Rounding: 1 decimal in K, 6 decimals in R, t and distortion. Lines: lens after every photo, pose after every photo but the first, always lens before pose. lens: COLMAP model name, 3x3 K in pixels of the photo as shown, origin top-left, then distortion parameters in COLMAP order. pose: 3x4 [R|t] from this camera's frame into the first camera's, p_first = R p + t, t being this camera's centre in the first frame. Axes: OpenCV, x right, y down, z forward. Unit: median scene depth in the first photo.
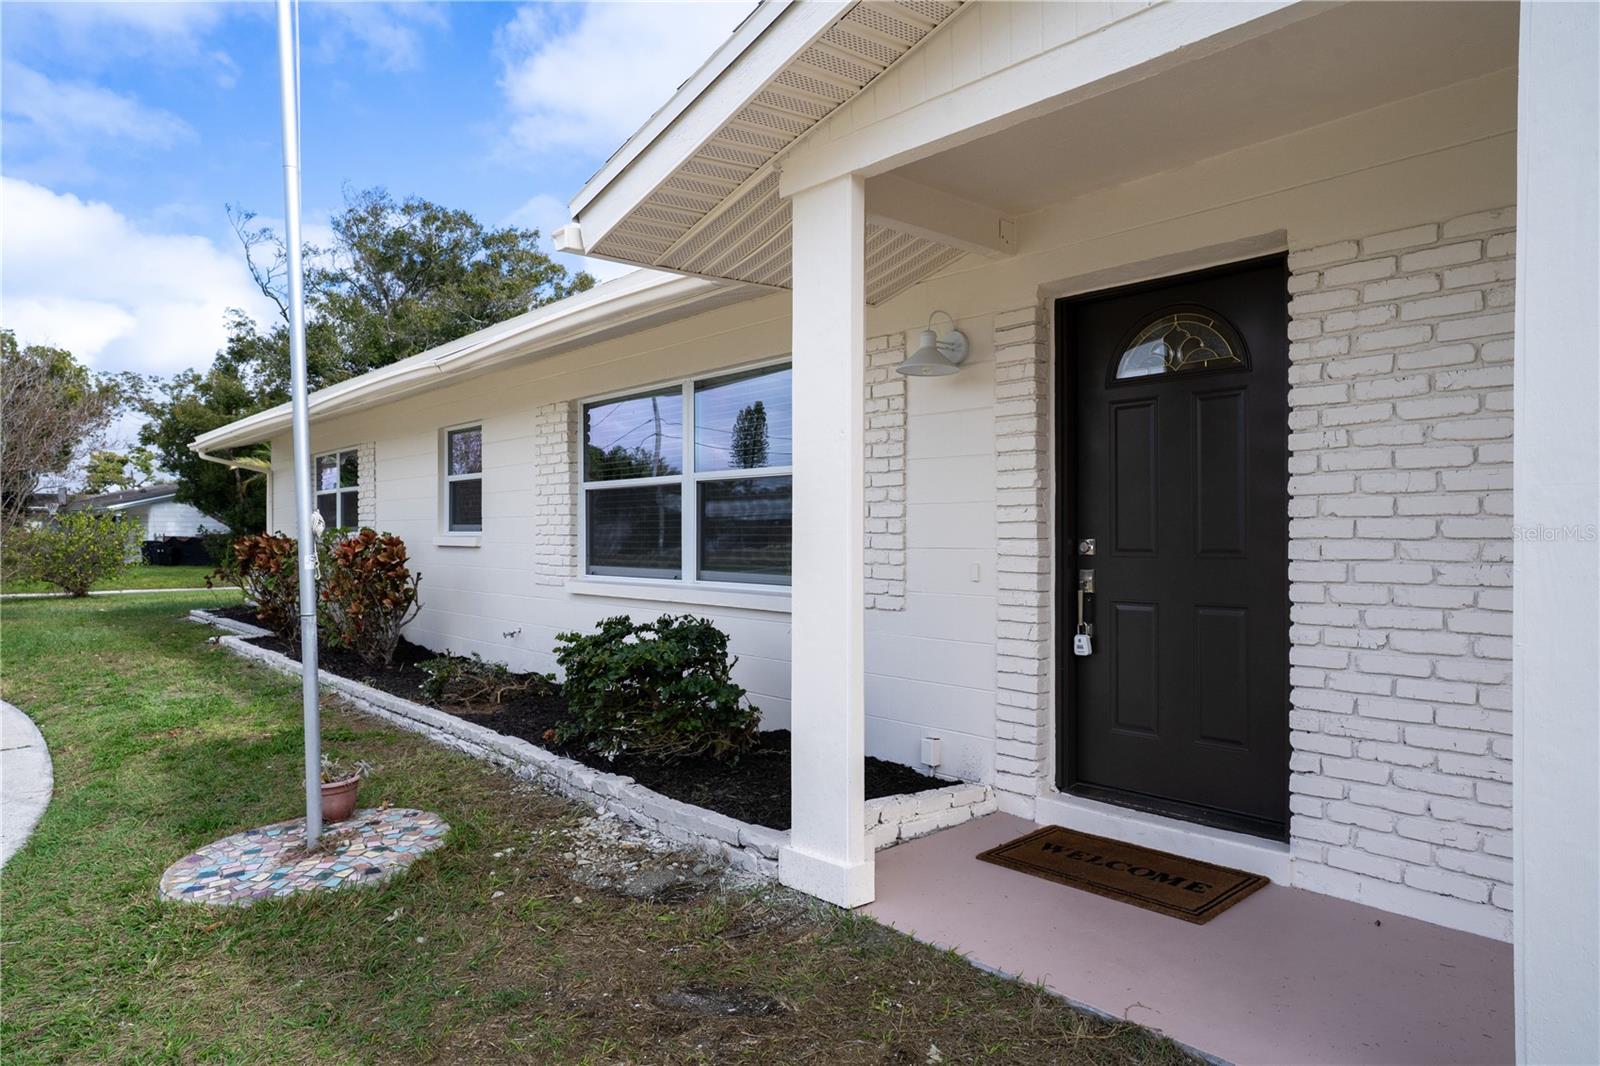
lens RADIAL K [[997.1, 0, 800.0], [0, 997.1, 533.0], [0, 0, 1]] dist [0.003888, 0.000492]
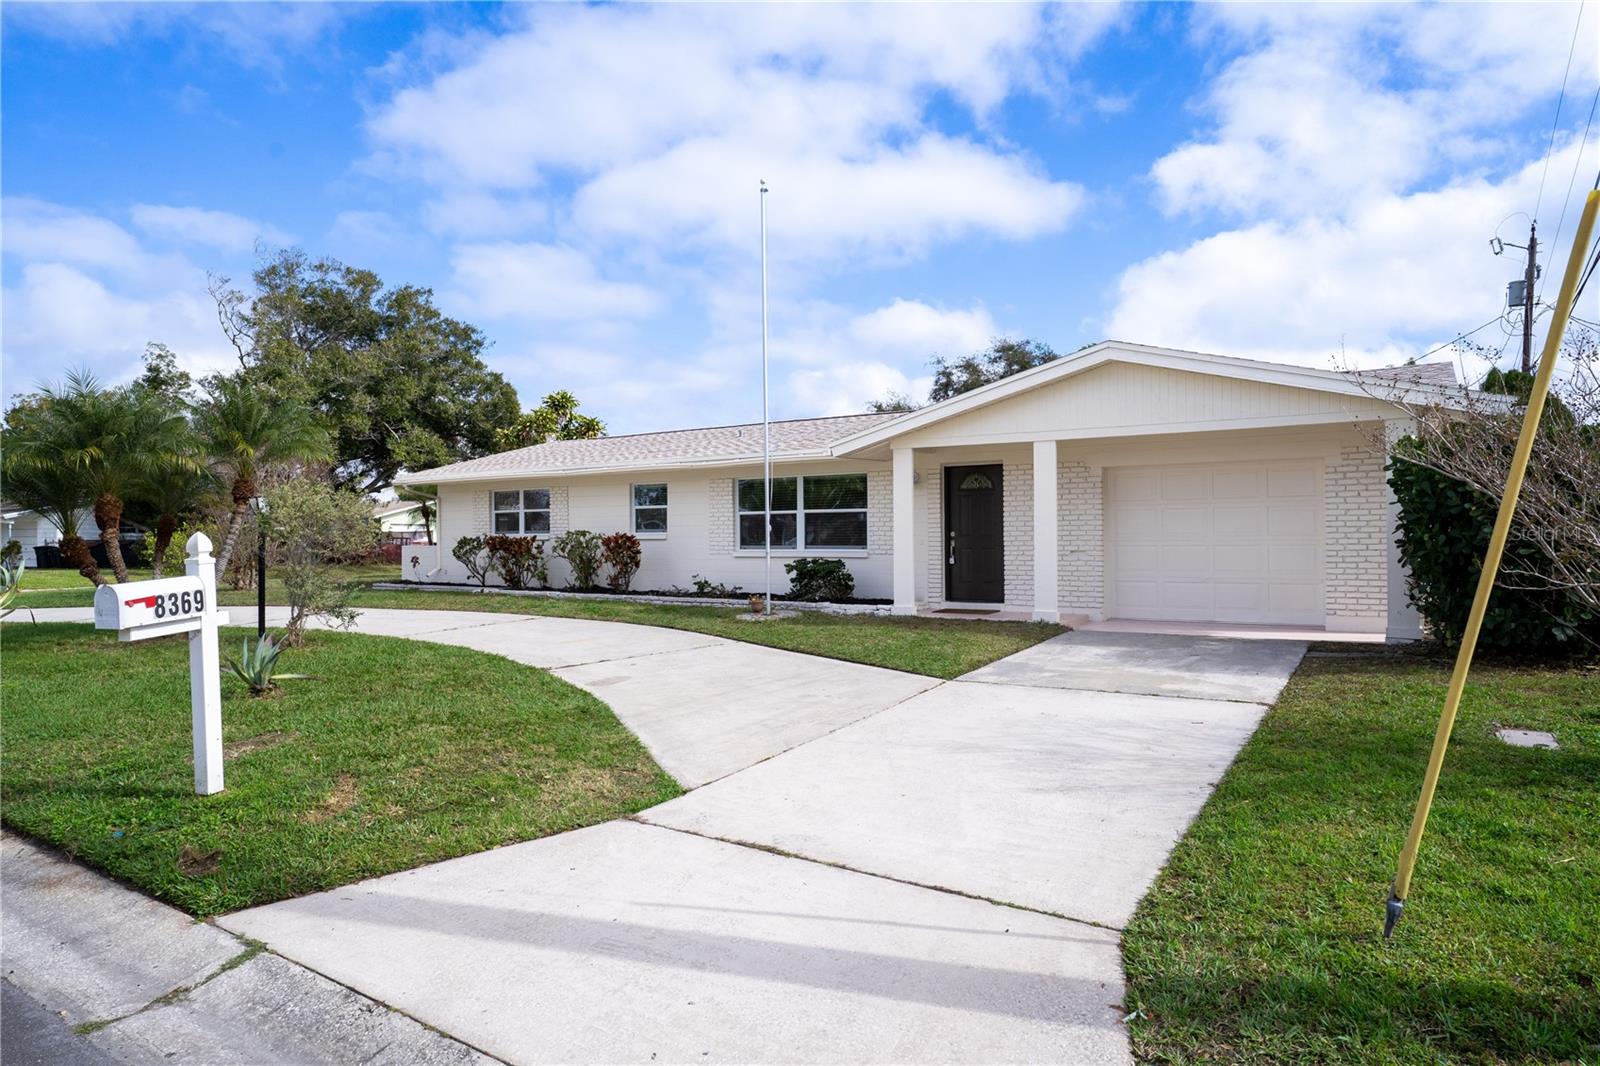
lens RADIAL K [[962.7, 0, 800.0], [0, 962.7, 533.0], [0, 0, 1]] dist [-0.000581, 0.000151]
pose [[0.967204, -0.004934, 0.253952, -1.136970], [0.005955, 0.999977, -0.003249, 0.017269], [-0.253930, 0.004655, 0.967211, -2.246581]]
